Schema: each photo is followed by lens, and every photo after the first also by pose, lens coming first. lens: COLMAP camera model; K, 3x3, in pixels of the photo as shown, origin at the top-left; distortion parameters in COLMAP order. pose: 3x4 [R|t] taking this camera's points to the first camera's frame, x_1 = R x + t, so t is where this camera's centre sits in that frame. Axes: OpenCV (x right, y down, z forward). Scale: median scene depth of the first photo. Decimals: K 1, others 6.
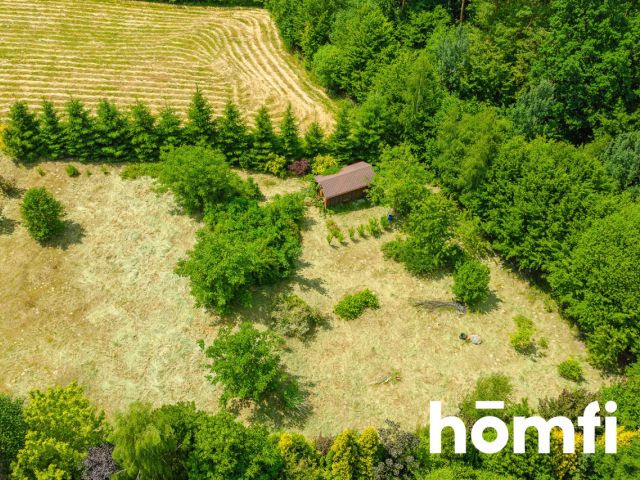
lens RADIAL K [[595.0, 0, 281.8], [0, 595.0, 240.8], [0, 0, 1]] dist [0.042081, -0.021205]
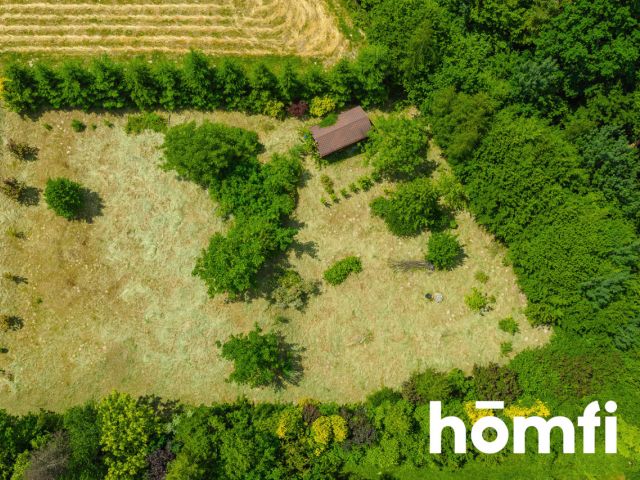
lens RADIAL K [[595.0, 0, 281.8], [0, 595.0, 240.8], [0, 0, 1]] dist [0.042081, -0.021205]
pose [[0.999998, 0.001487, 0.001091, 0.002175], [-0.001836, 0.859176, 0.511677, -0.508785], [-0.000176, -0.511678, 0.859177, 0.008750]]
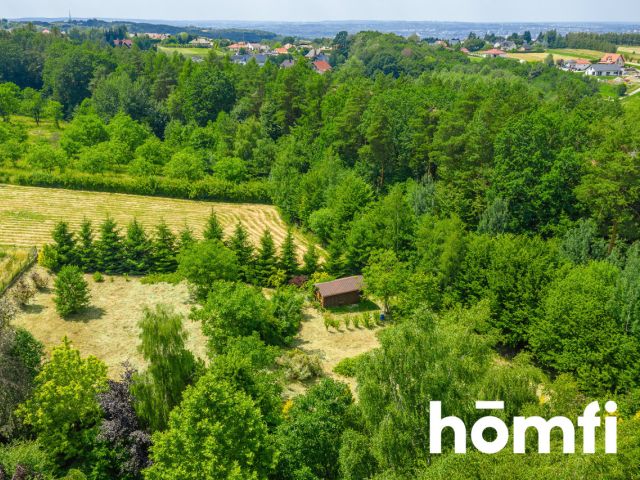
lens RADIAL K [[595.0, 0, 281.8], [0, 595.0, 240.8], [0, 0, 1]] dist [0.042081, -0.021205]
pose [[0.999998, -0.001078, 0.001582, -0.004571], [0.001681, 0.889832, -0.456285, 0.361799], [-0.000916, 0.456286, 0.889833, -0.042724]]
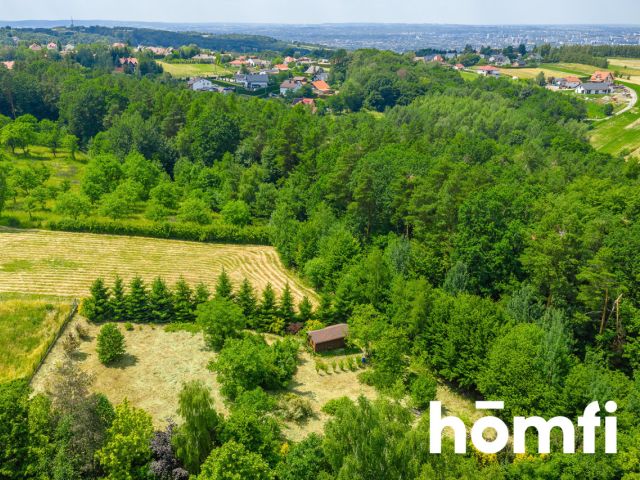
lens RADIAL K [[595.0, 0, 281.8], [0, 595.0, 240.8], [0, 0, 1]] dist [0.042081, -0.021205]
pose [[0.999999, -0.000305, 0.001103, -0.001953], [0.000777, 0.888385, -0.459099, 0.360557], [-0.000840, 0.459099, 0.888384, -0.327533]]
